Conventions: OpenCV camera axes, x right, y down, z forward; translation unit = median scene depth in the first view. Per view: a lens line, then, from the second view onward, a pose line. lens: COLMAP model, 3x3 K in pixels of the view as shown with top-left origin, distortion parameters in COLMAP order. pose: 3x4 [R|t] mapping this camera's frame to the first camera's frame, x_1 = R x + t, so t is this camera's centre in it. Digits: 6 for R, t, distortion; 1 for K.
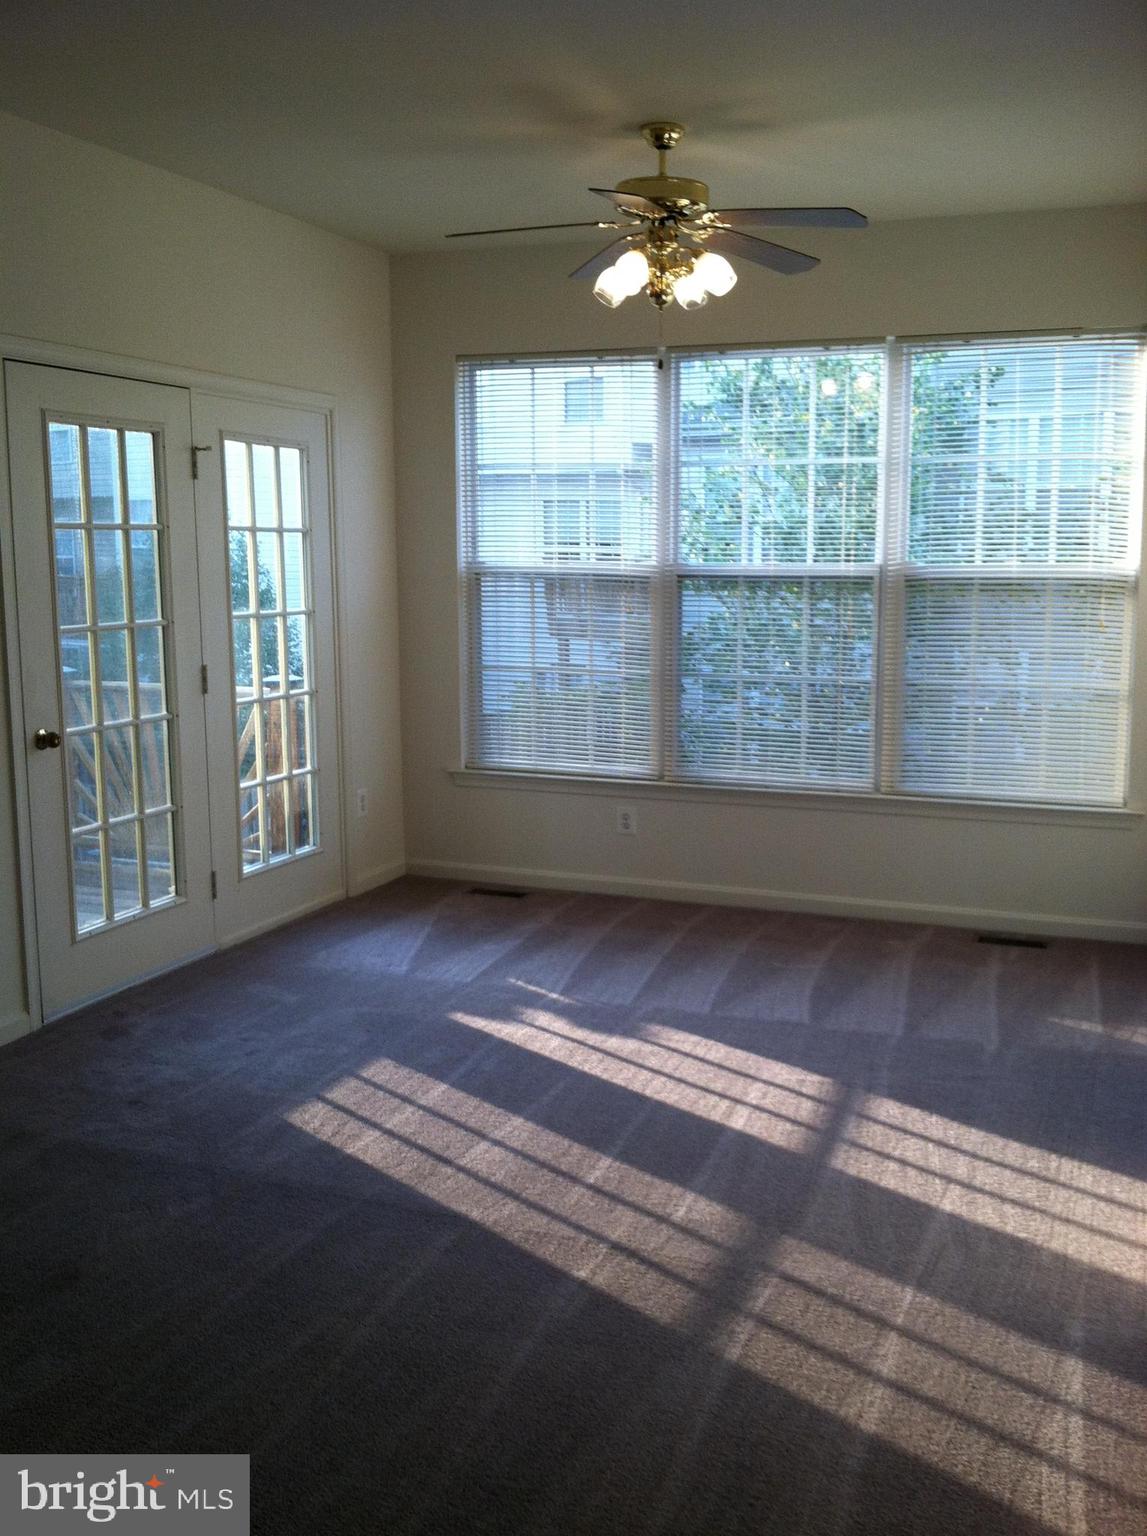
lens RADIAL K [[1543.6, 0, 573.5], [0, 1543.6, 768.0], [0, 0, 1]] dist [0.201097, -0.530905]
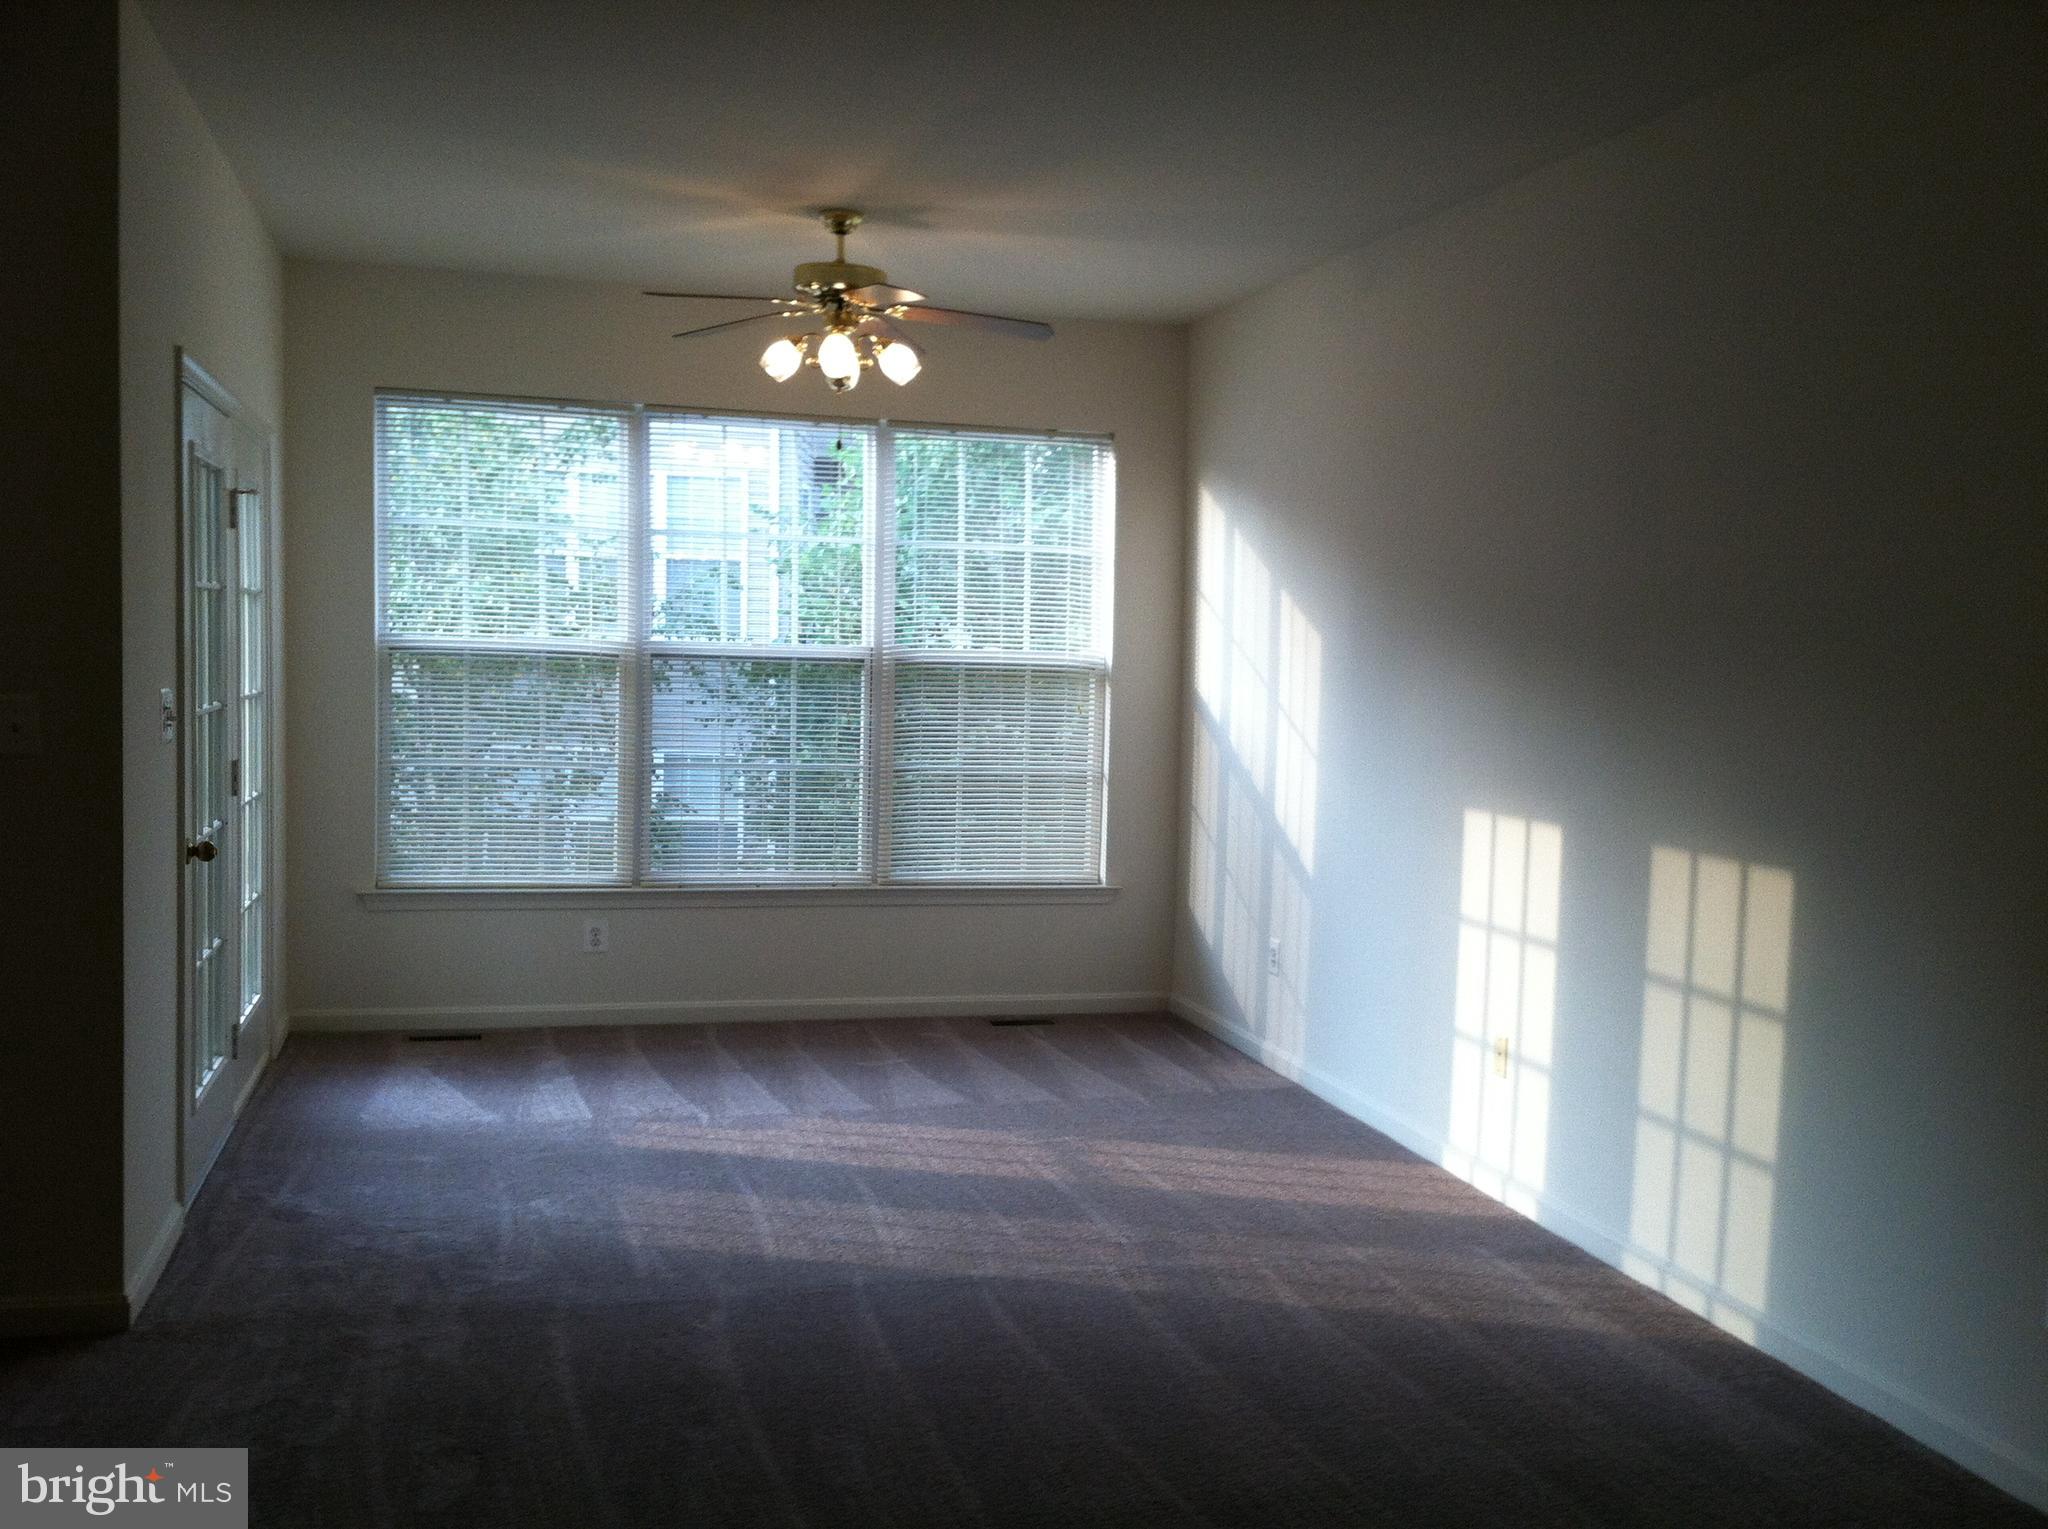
lens RADIAL K [[2058.2, 0, 1024.6], [0, 2058.2, 795.1], [0, 0, 1]] dist [0.201097, -0.530905]
pose [[0.796142, -0.029954, 0.604368, -0.505966], [0.066393, 0.997068, -0.038044, 0.016525], [-0.601456, 0.070415, 0.795797, -0.076066]]
